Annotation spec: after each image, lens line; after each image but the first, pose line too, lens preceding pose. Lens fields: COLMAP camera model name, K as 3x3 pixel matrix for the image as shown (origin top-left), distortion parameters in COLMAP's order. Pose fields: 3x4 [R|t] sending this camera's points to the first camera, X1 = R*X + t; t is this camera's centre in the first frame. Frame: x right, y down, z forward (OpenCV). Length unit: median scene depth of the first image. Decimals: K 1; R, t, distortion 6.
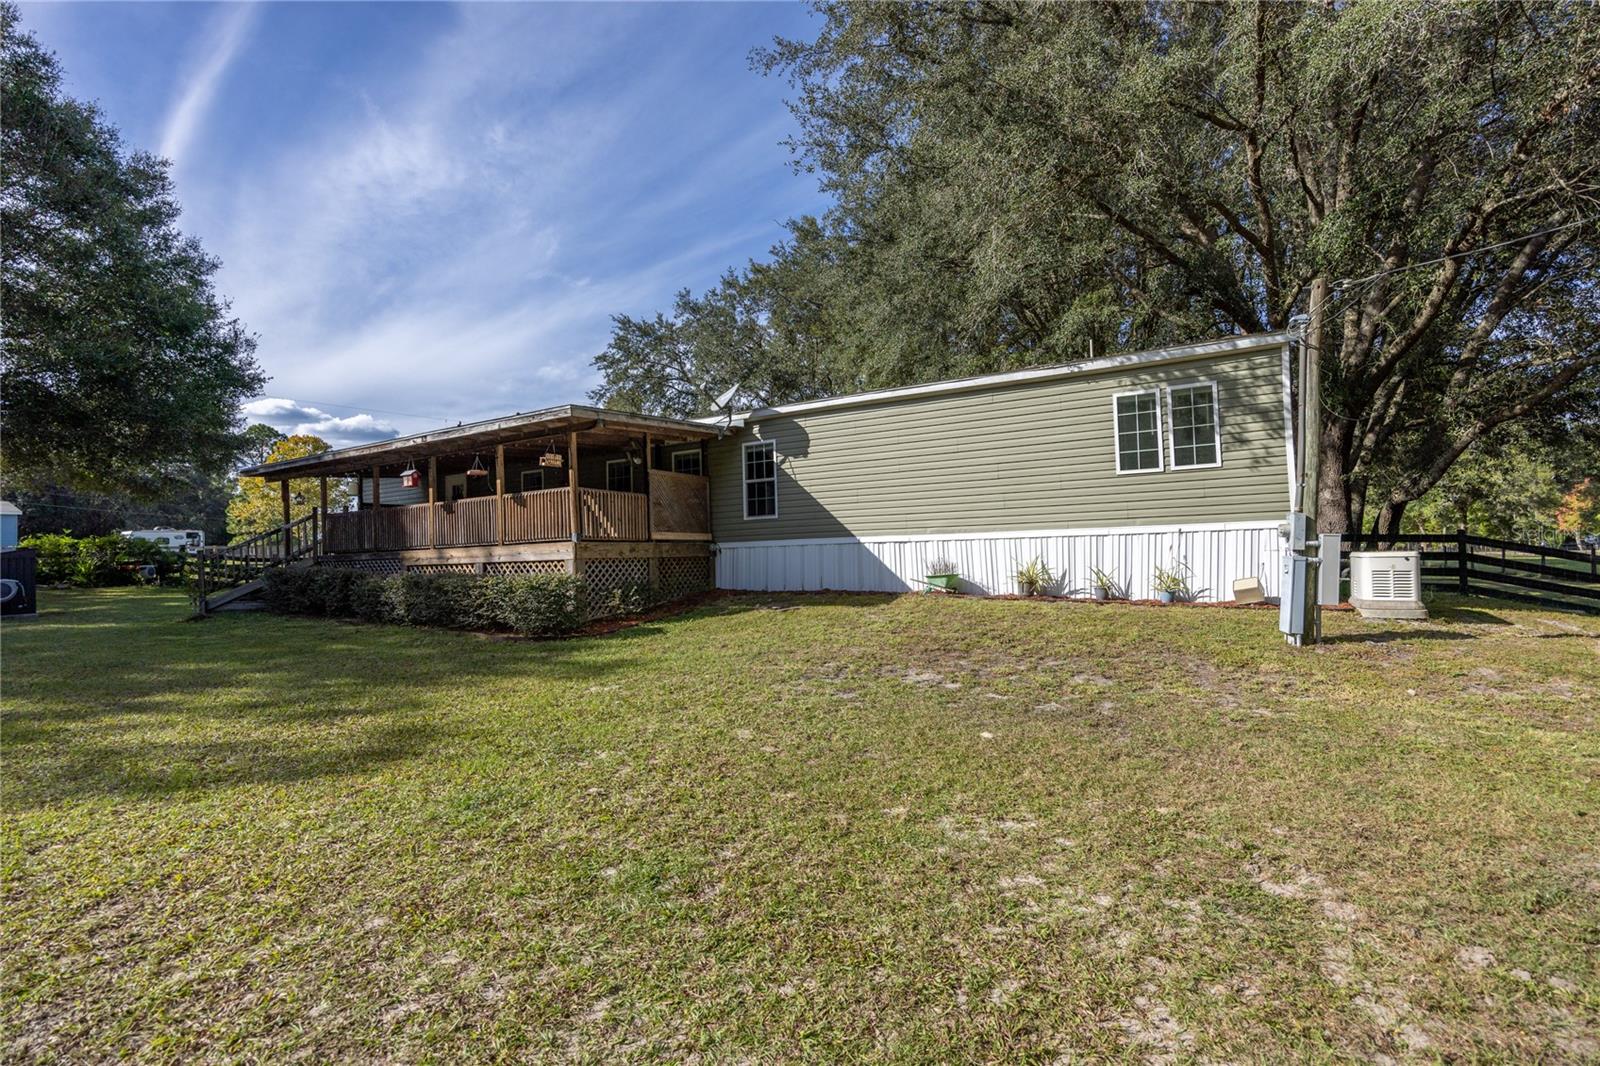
lens RADIAL K [[740.8, 0, 800.0], [0, 740.8, 533.0], [0, 0, 1]] dist [0.039717, 0.000037]
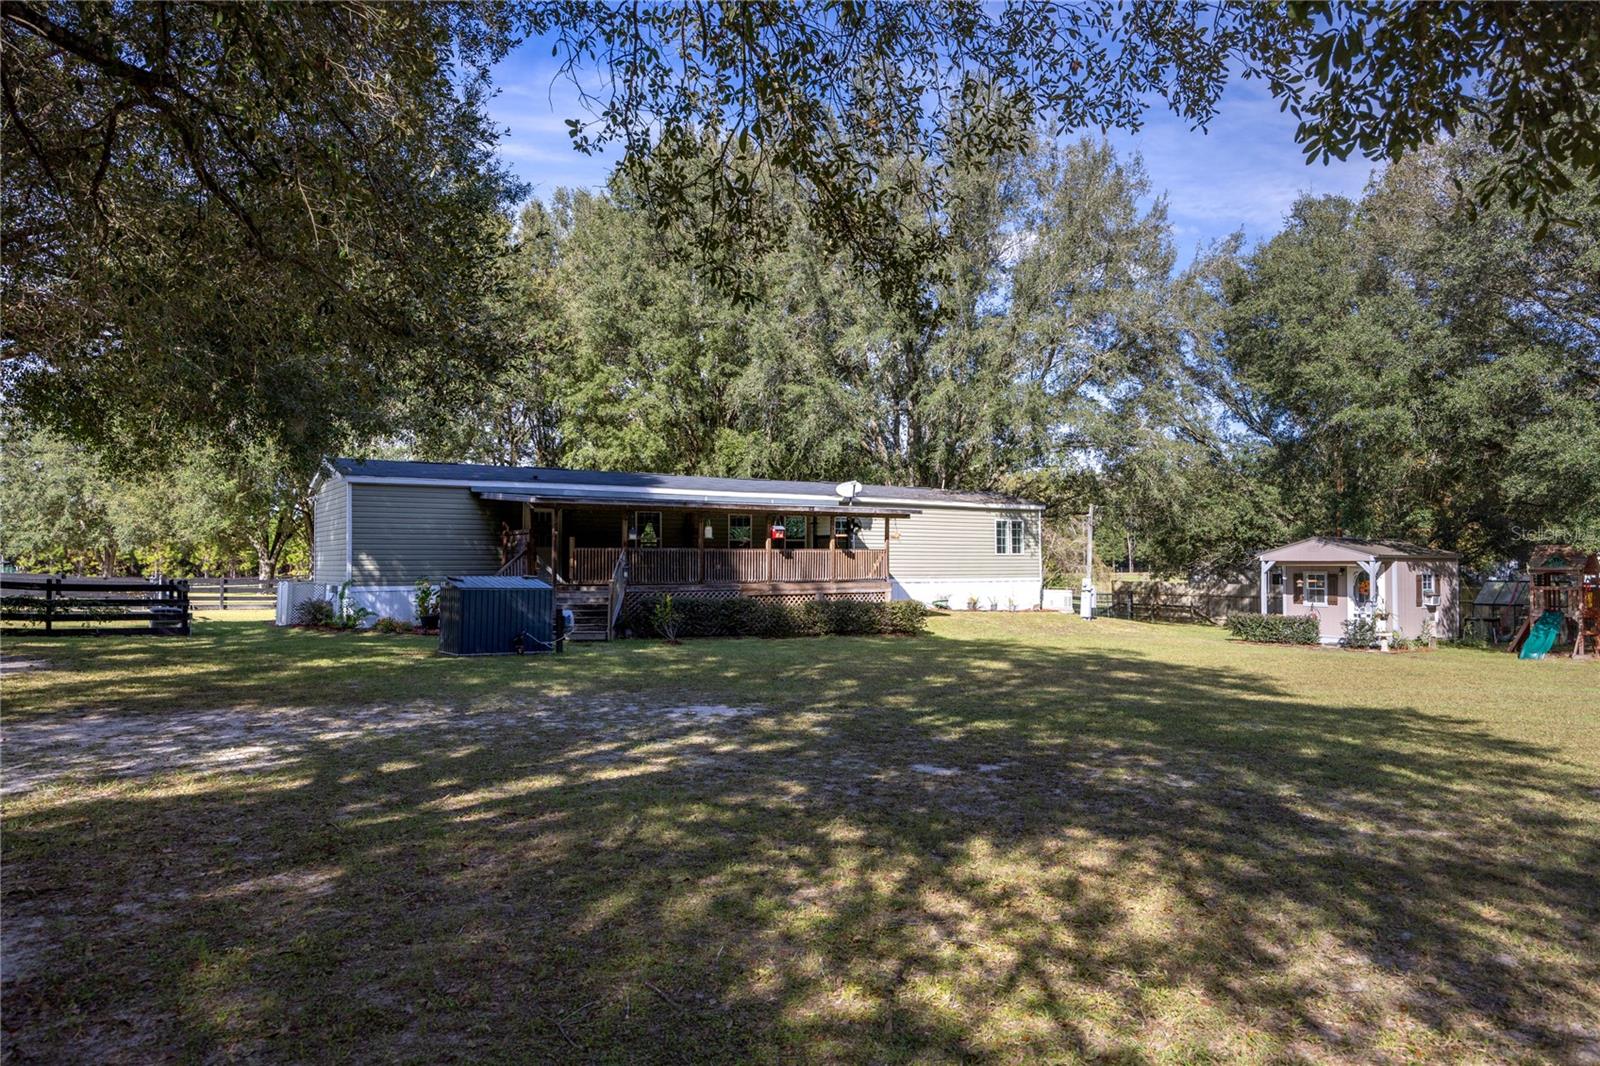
lens RADIAL K [[1052.7, 0, 798.9], [0, 1052.7, 539.2], [0, 0, 1]] dist [0.010384, 0.002179]
pose [[0.432291, 0.047482, 0.900483, -2.710161], [-0.037910, 0.998687, -0.034461, 0.006095], [-0.900937, -0.019240, 0.433523, 0.157962]]
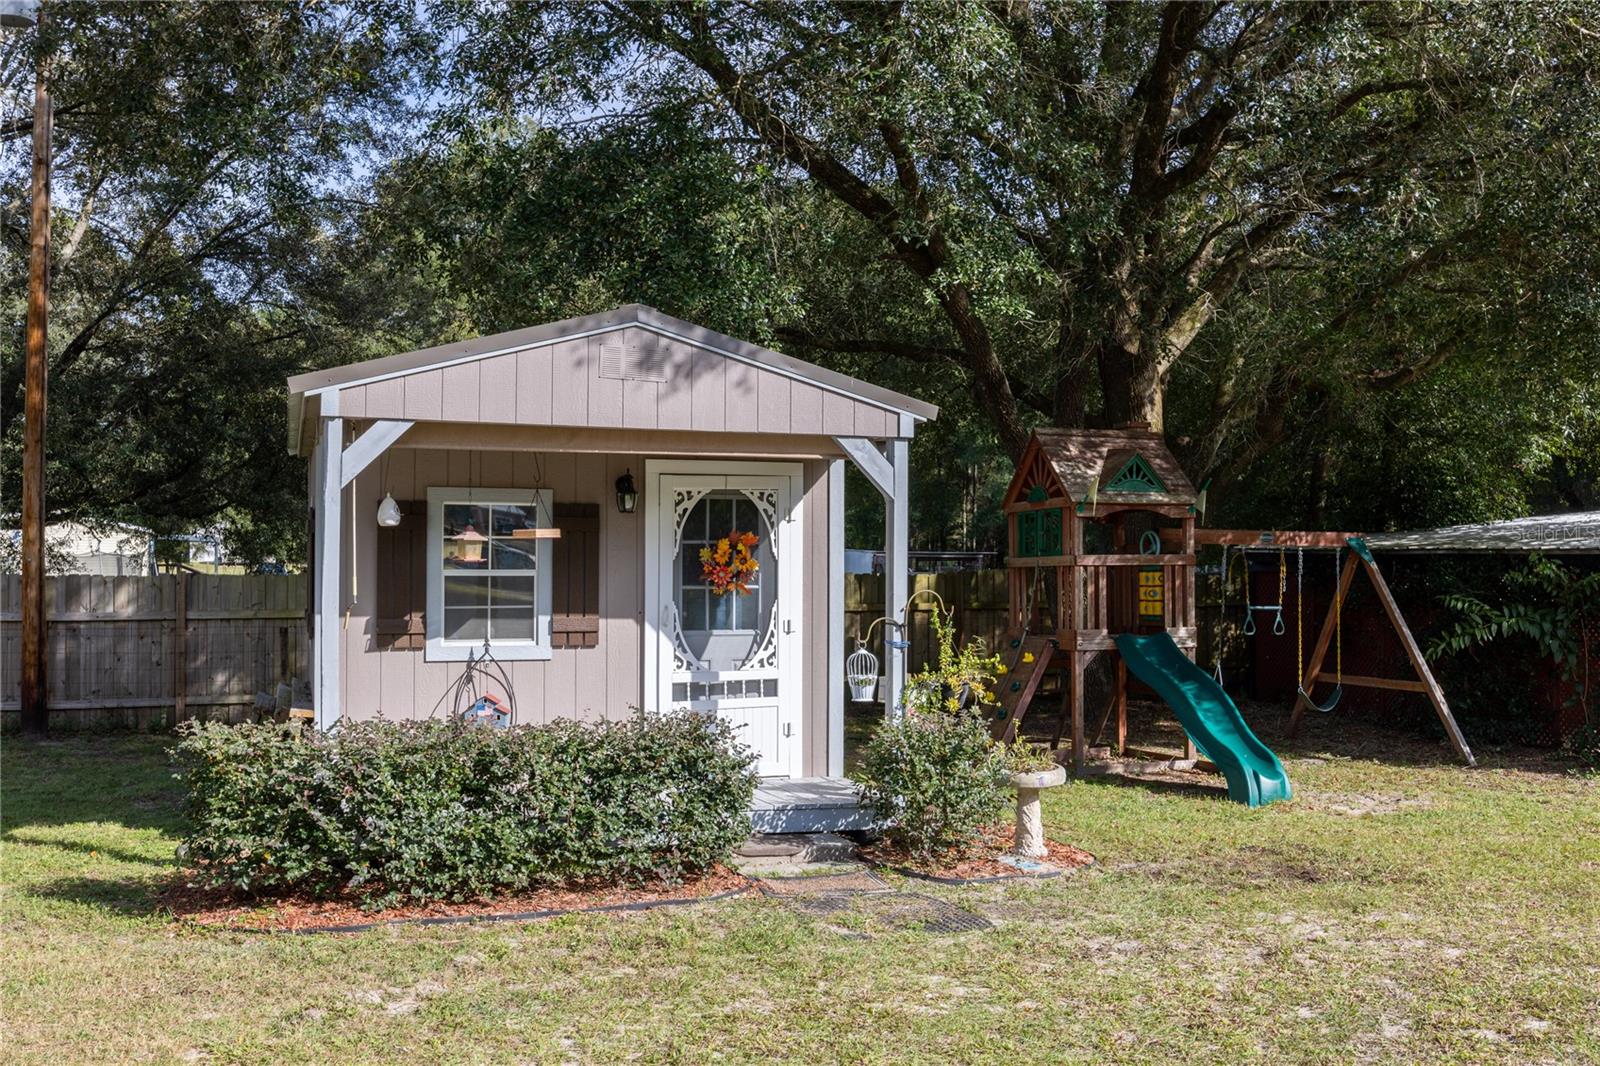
lens RADIAL K [[1538.0, 0, 796.0], [0, 1538.0, 537.1], [0, 0, 1]] dist [0.010476, 0.007936]
pose [[-0.755075, 0.029472, 0.654975, -0.301535], [-0.008252, 0.998483, -0.054442, 0.013069], [-0.655586, -0.046513, -0.753687, 0.665962]]
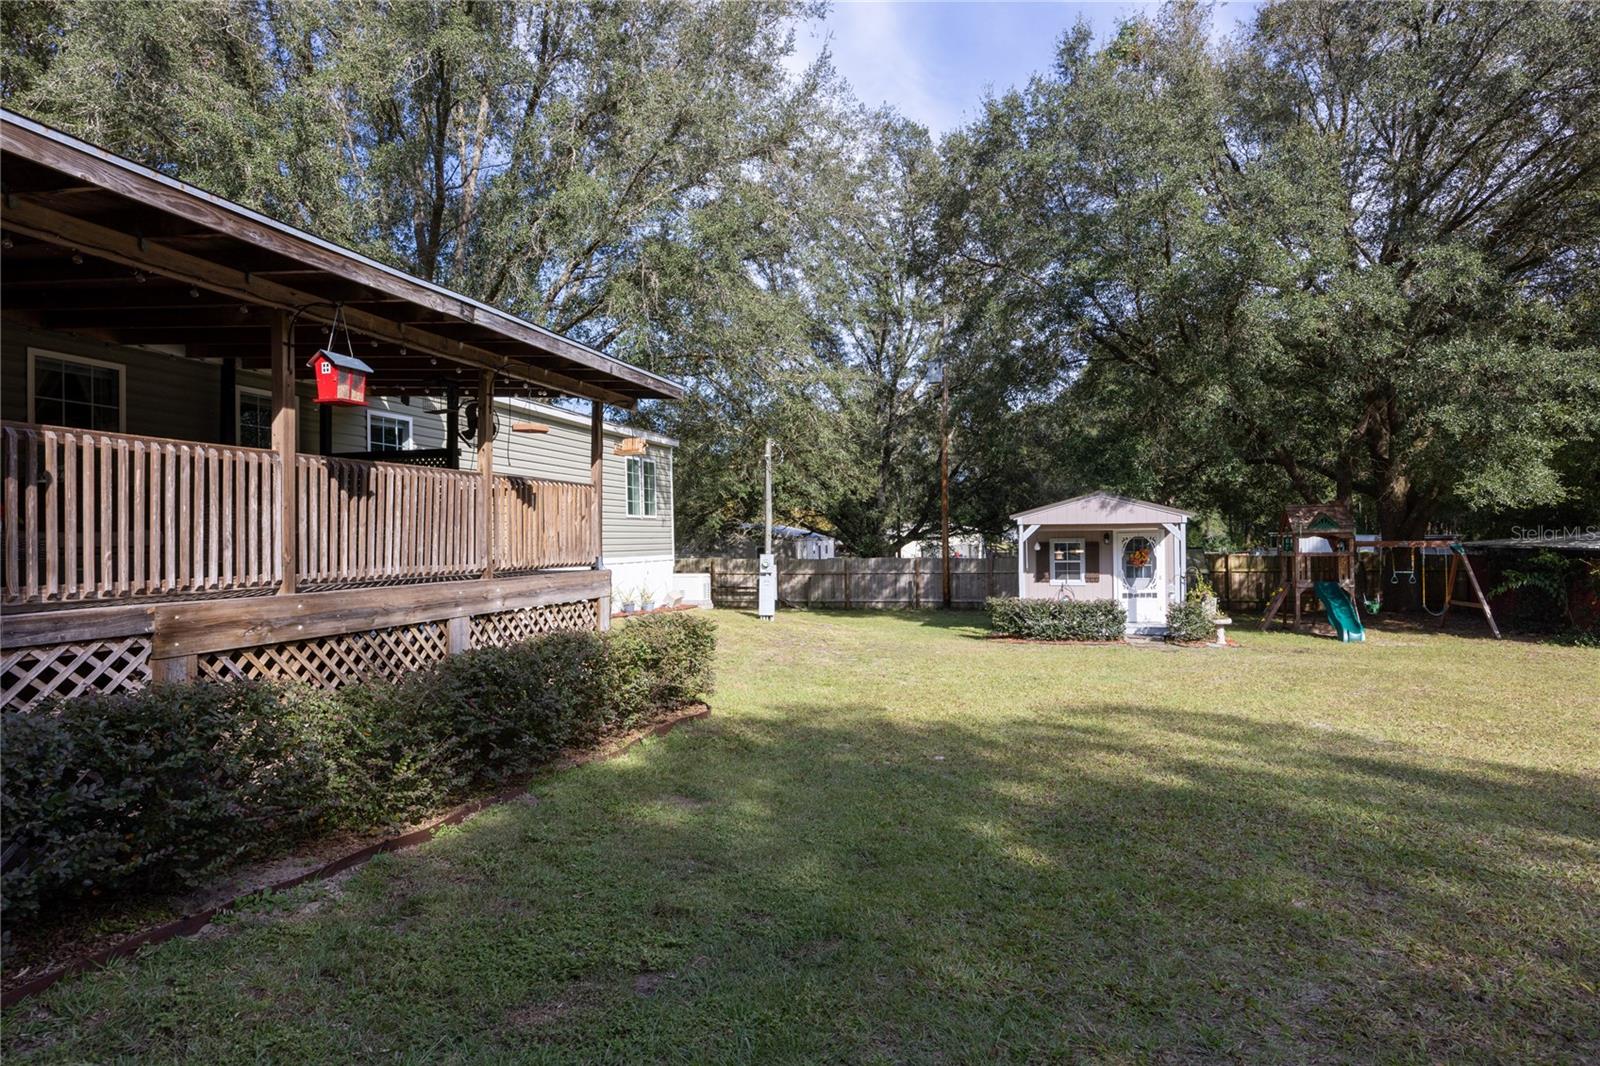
lens RADIAL K [[847.4, 0, 793.3], [0, 847.4, 533.5], [0, 0, 1]] dist [-0.005853, -0.000970]
pose [[-0.235842, 0.034709, 0.971171, -1.140320], [-0.016337, 0.999079, -0.039673, 0.008195], [-0.971654, -0.025223, -0.235058, 1.071465]]
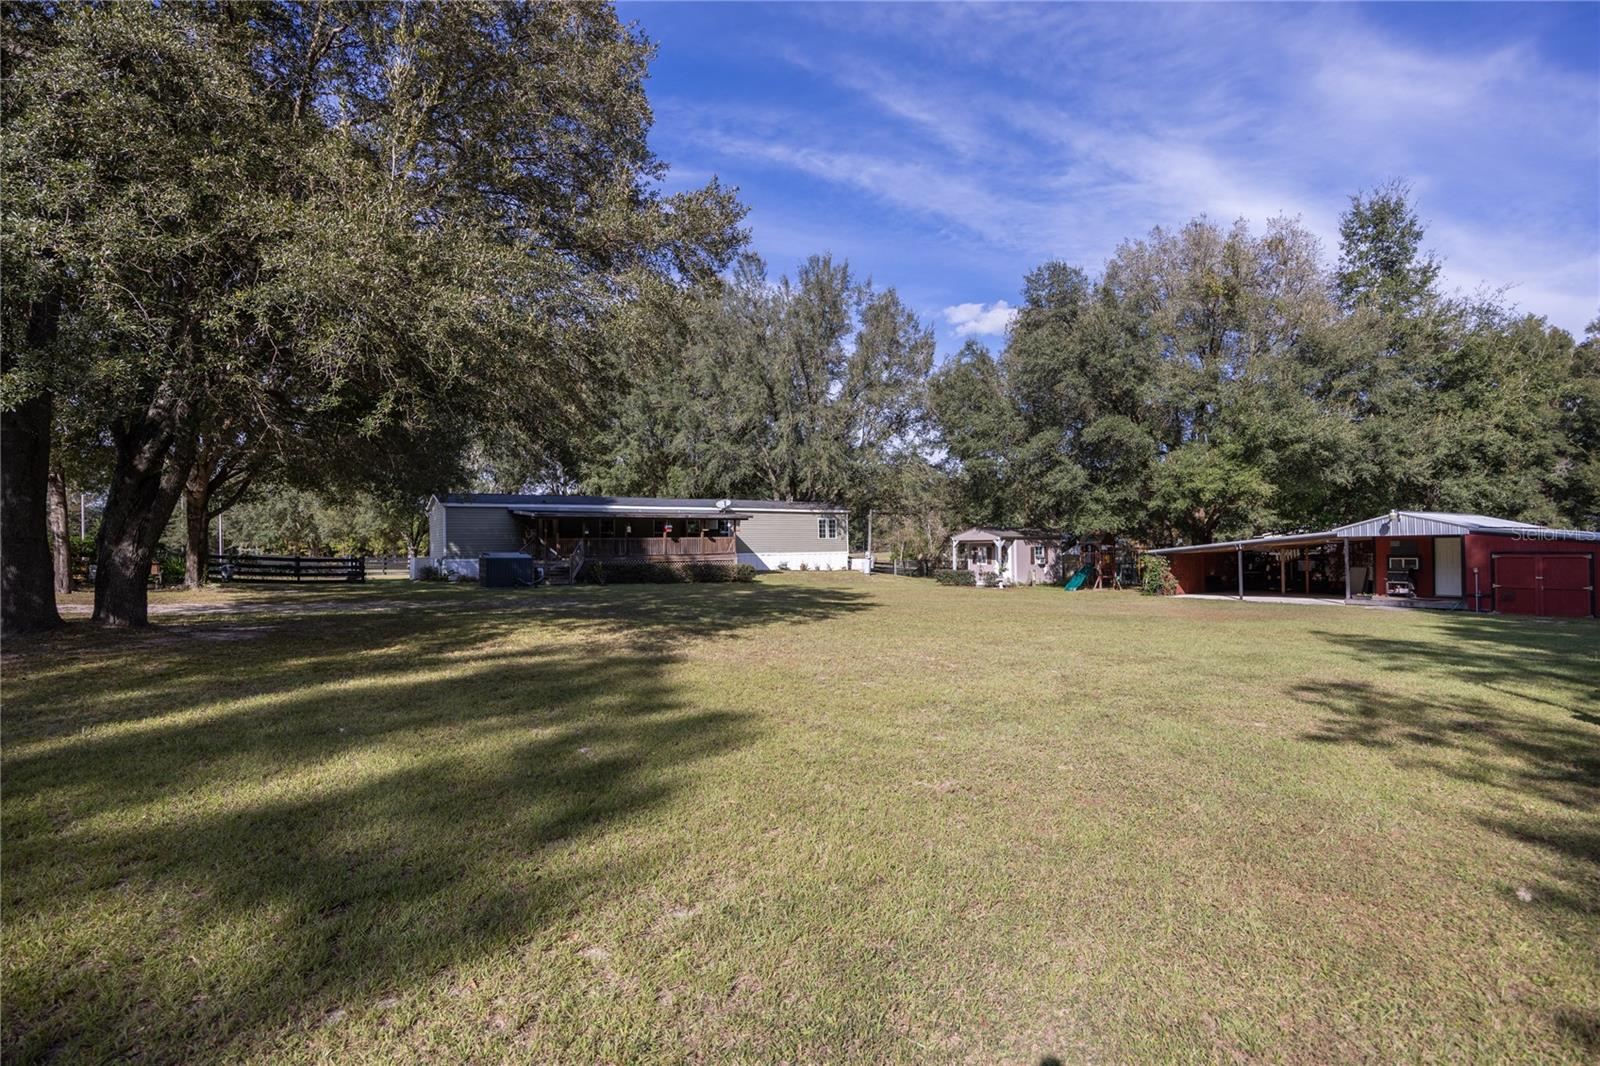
lens RADIAL K [[777.9, 0, 800.0], [0, 777.9, 533.0], [0, 0, 1]] dist [-0.002261, 0.001311]
pose [[0.444839, 0.036128, 0.894881, -3.328197], [-0.026681, 0.999277, -0.027080, 0.003716], [-0.895213, -0.011830, 0.445482, -0.753380]]
